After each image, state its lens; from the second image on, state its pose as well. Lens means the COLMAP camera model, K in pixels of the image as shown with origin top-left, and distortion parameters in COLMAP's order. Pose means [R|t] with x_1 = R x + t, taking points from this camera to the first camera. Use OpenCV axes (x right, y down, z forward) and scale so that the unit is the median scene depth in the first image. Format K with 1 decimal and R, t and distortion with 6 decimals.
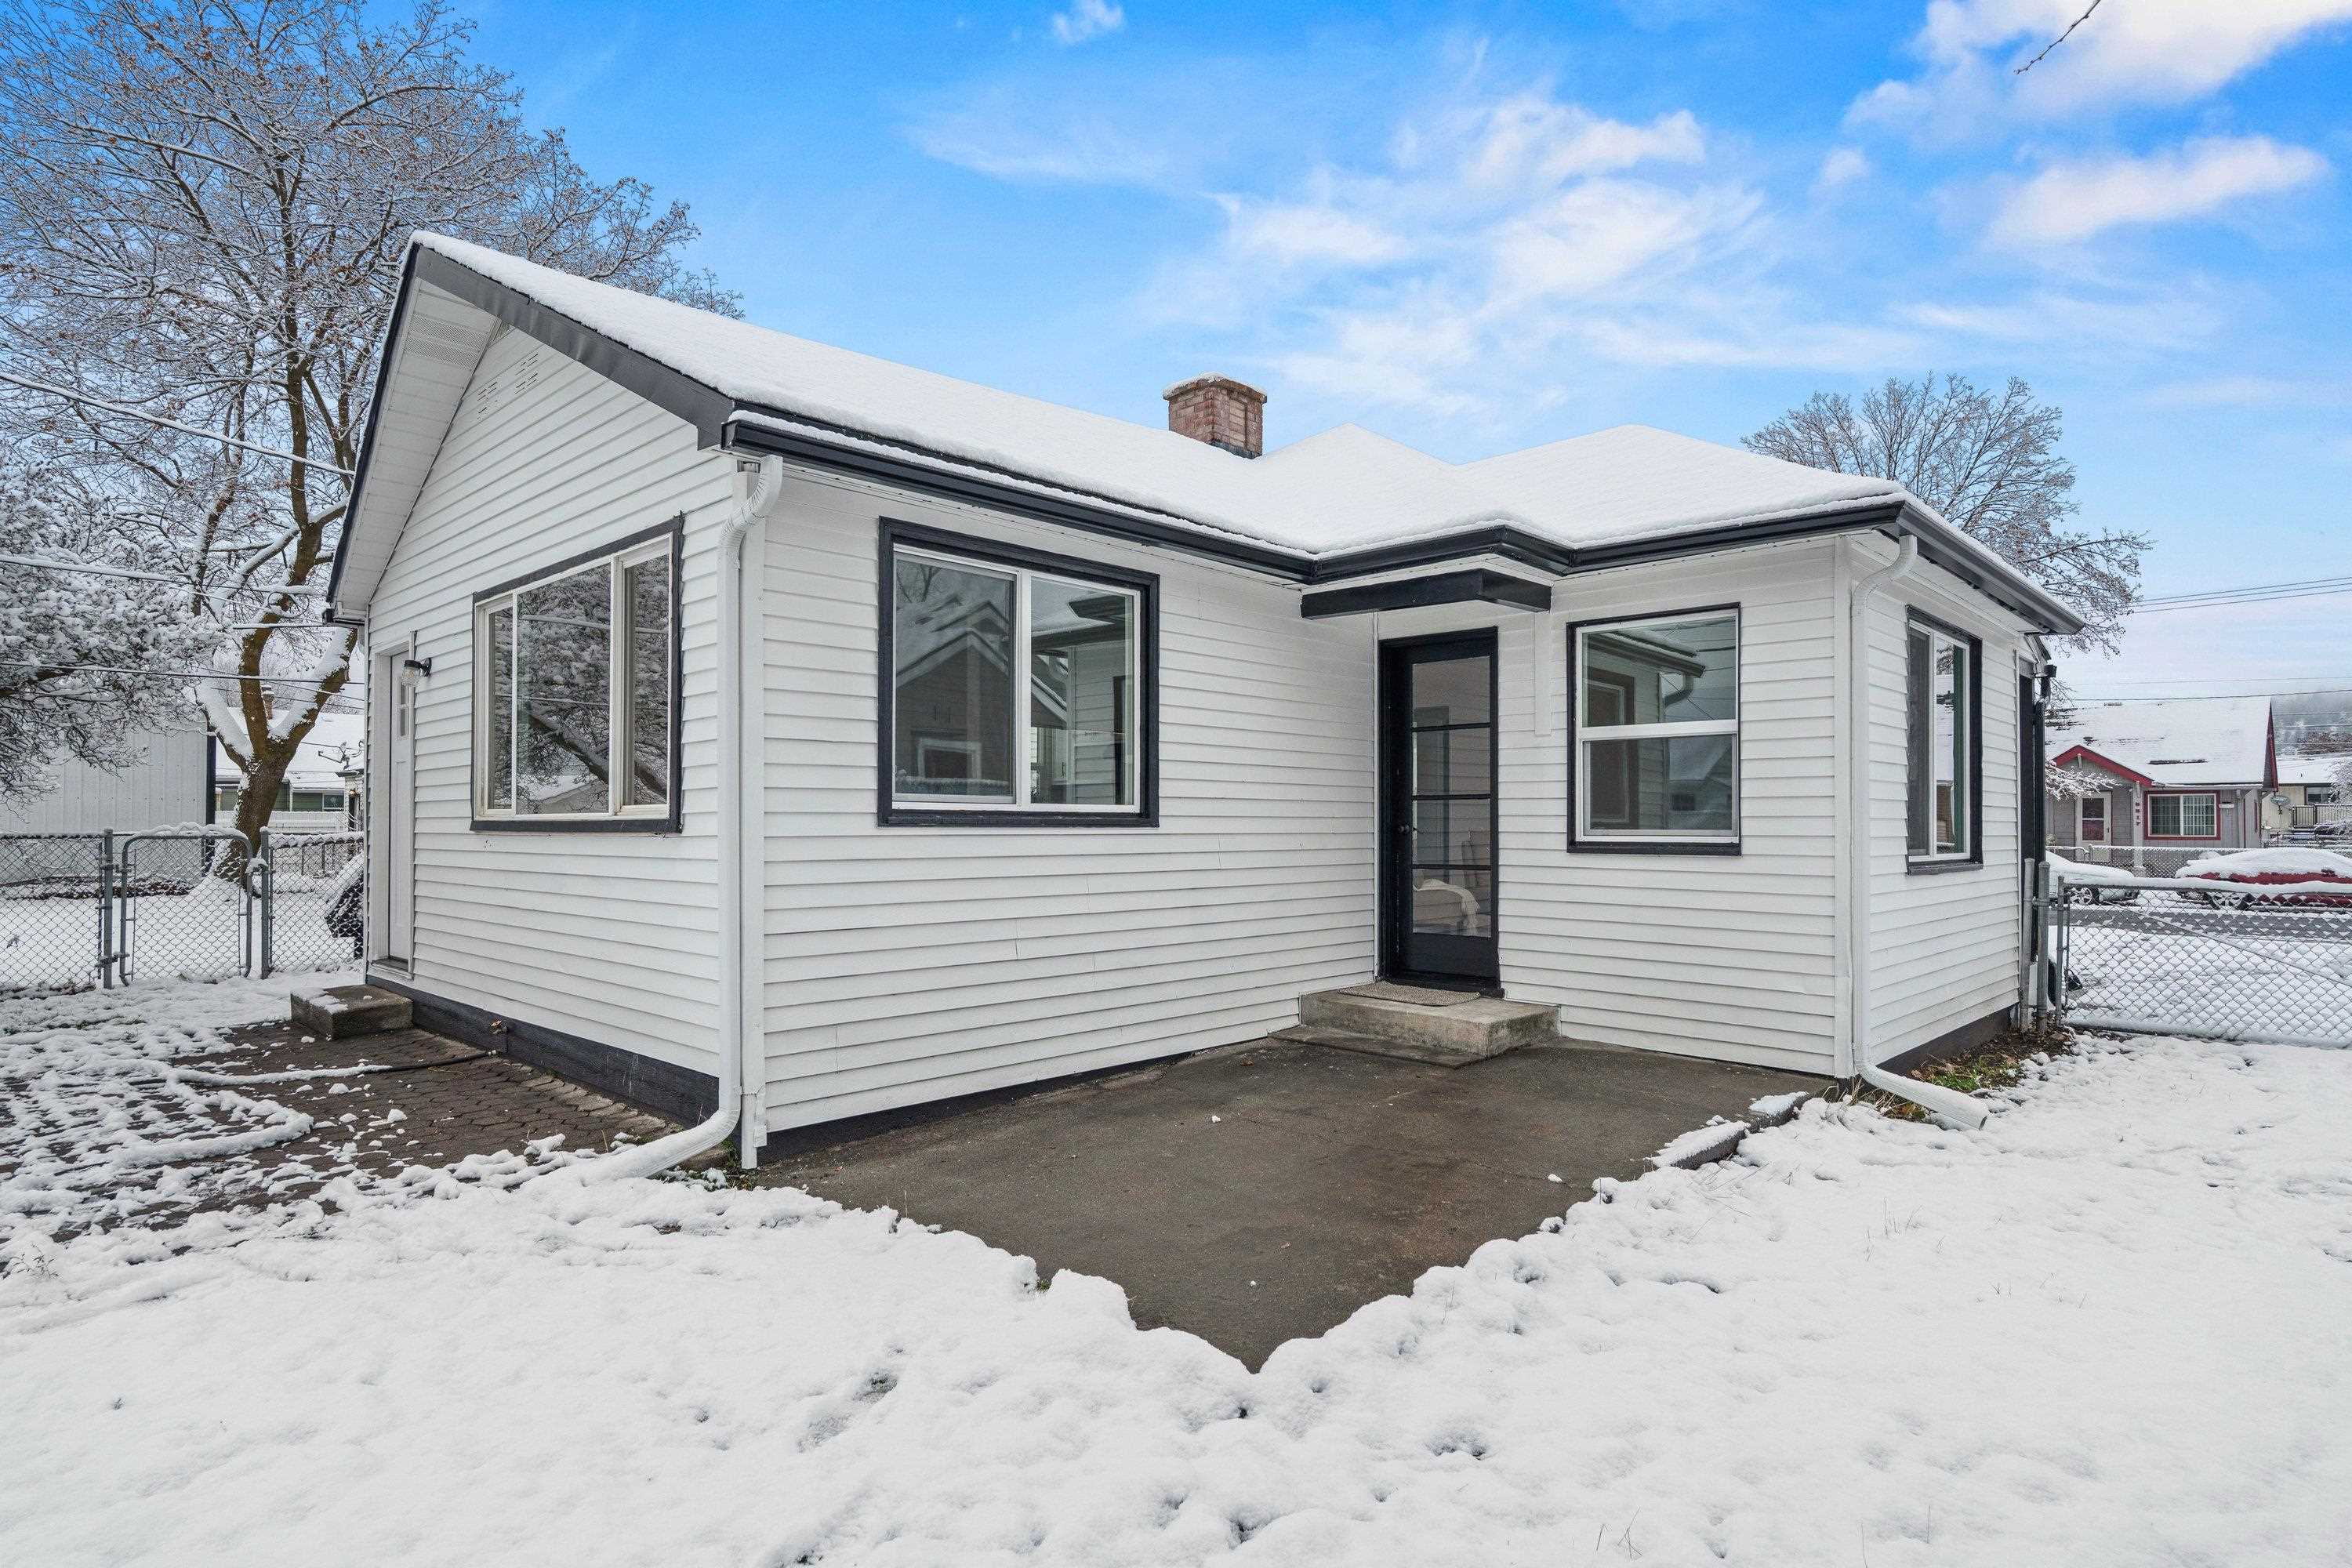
lens RADIAL K [[1274.4, 0, 1175.1], [0, 1274.4, 813.2], [0, 0, 1]] dist [-0.014380, 0.000354]
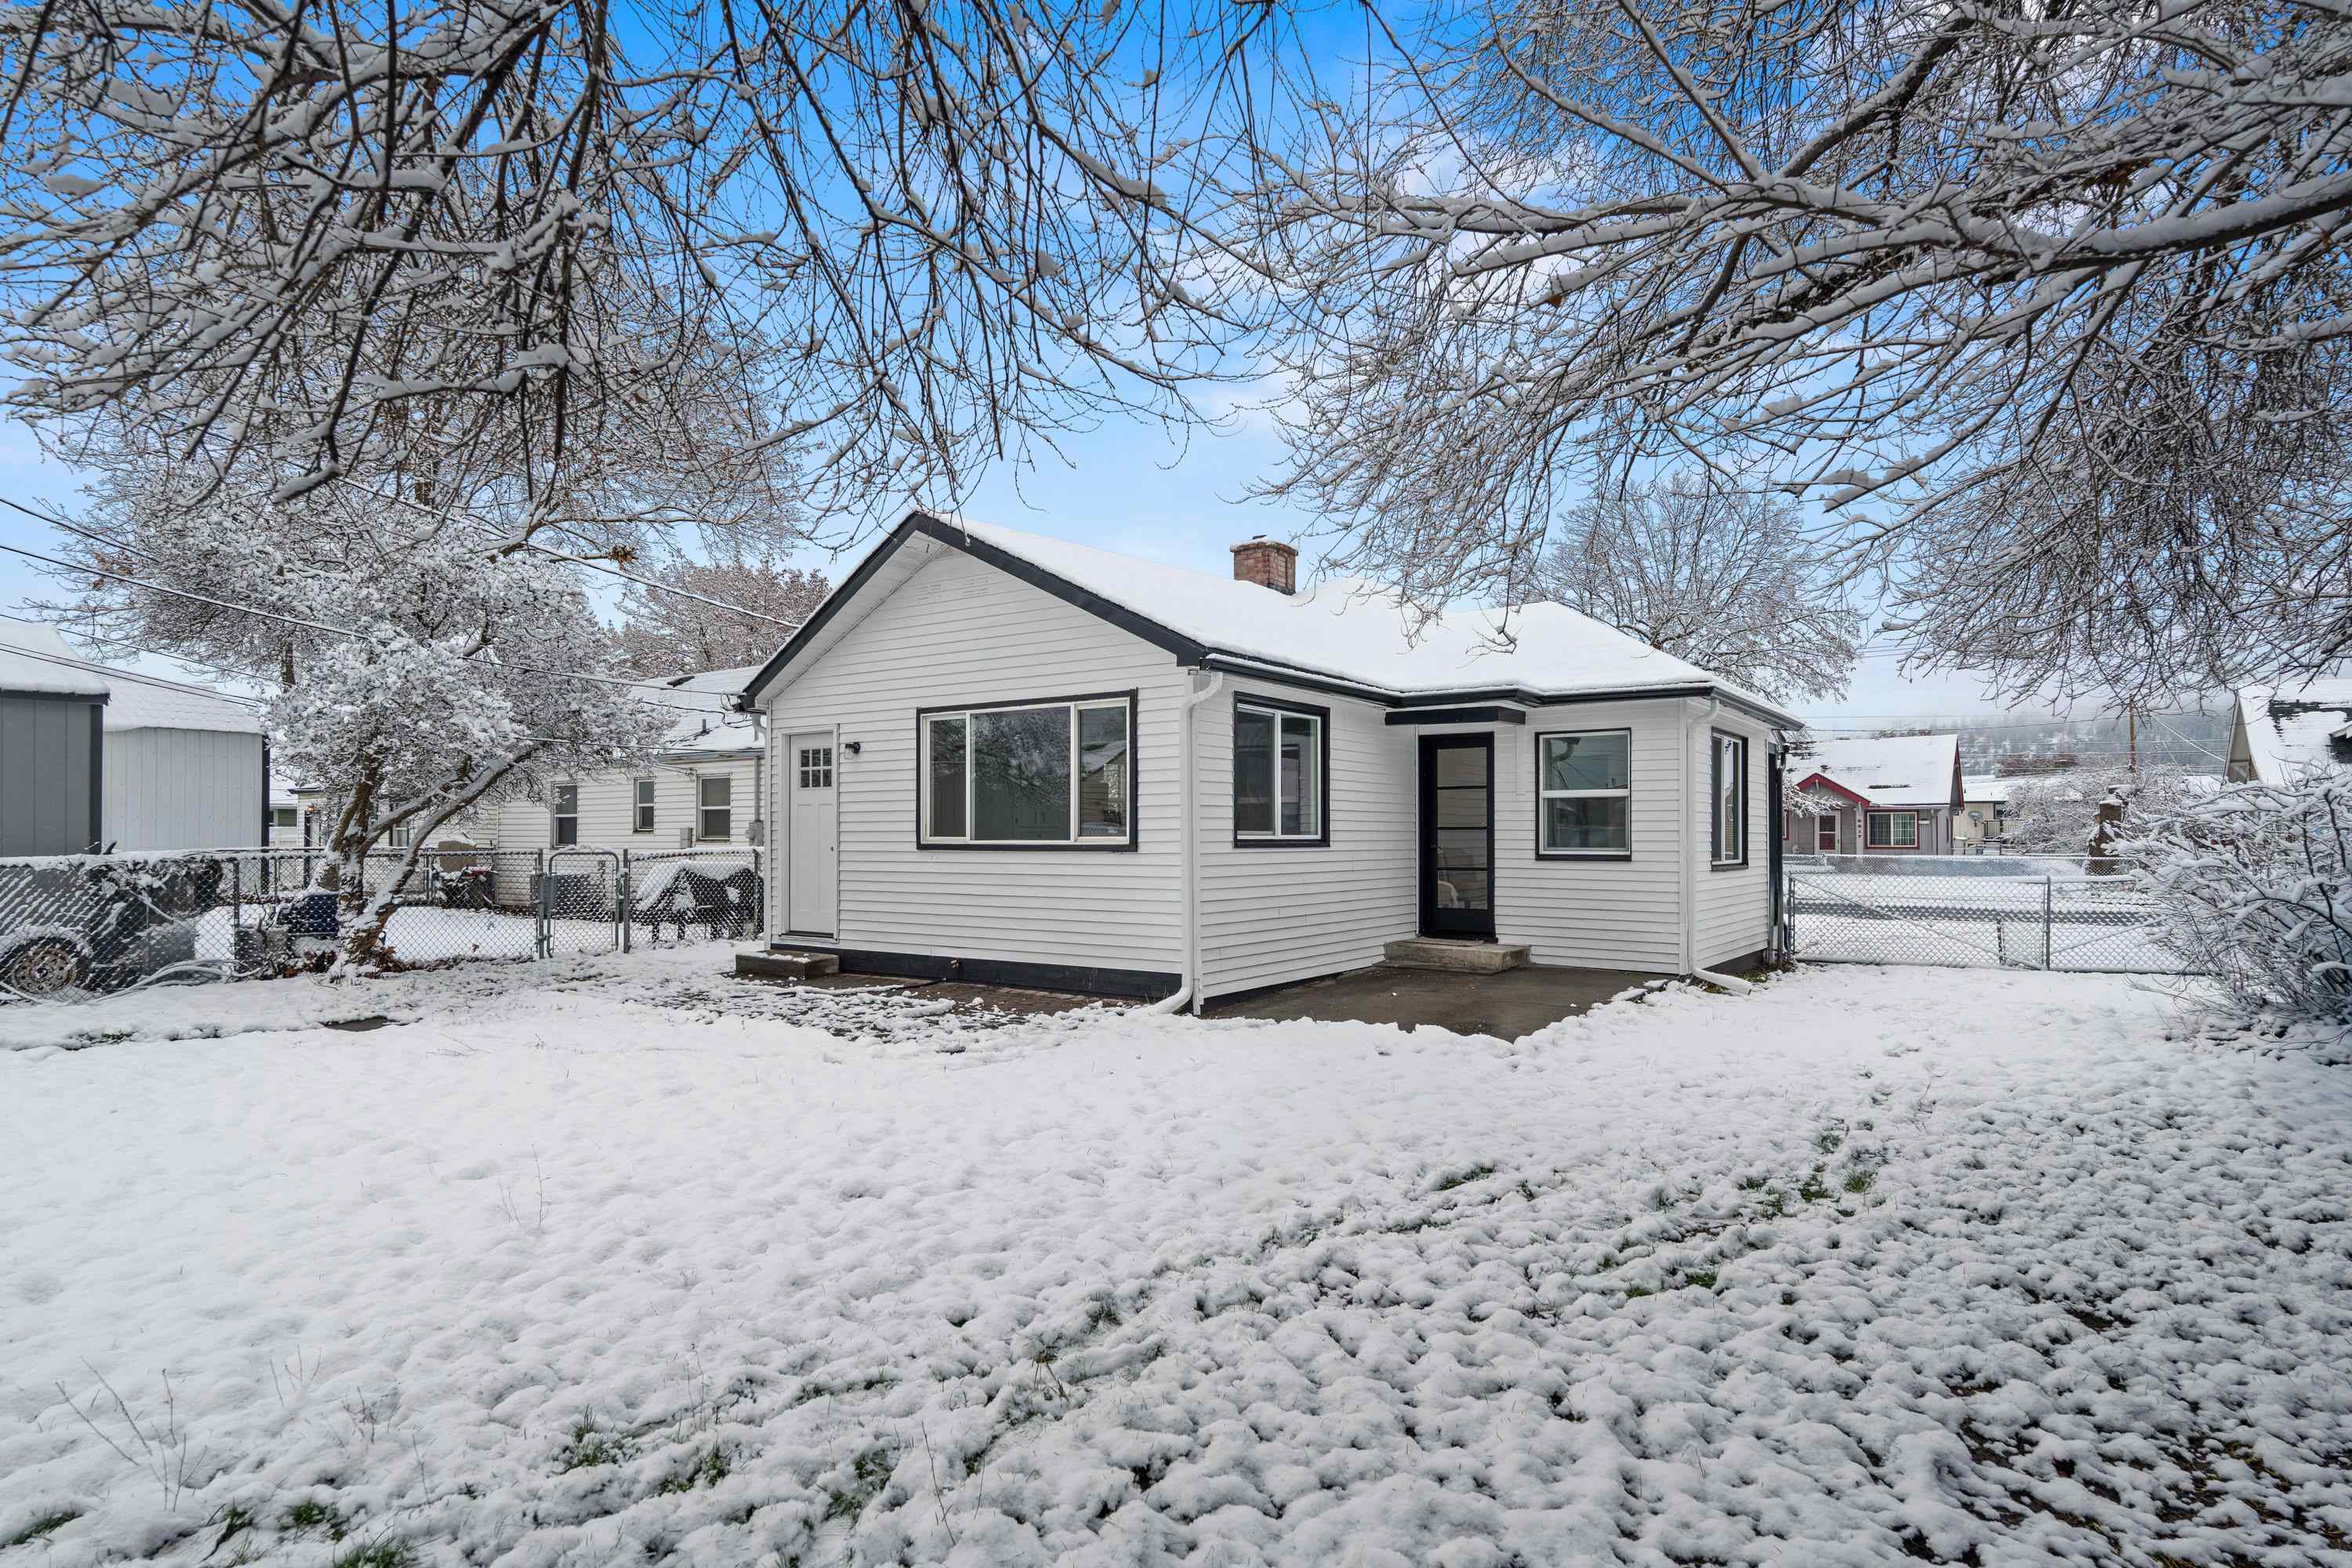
lens RADIAL K [[1278.4, 0, 1174.9], [0, 1278.4, 824.3], [0, 0, 1]] dist [-0.017841, -0.000132]
pose [[0.989030, 0.000515, 0.147711, -0.471978], [-0.000665, 0.999999, 0.000970, -0.021832], [-0.147711, -0.001057, 0.989030, -0.724386]]
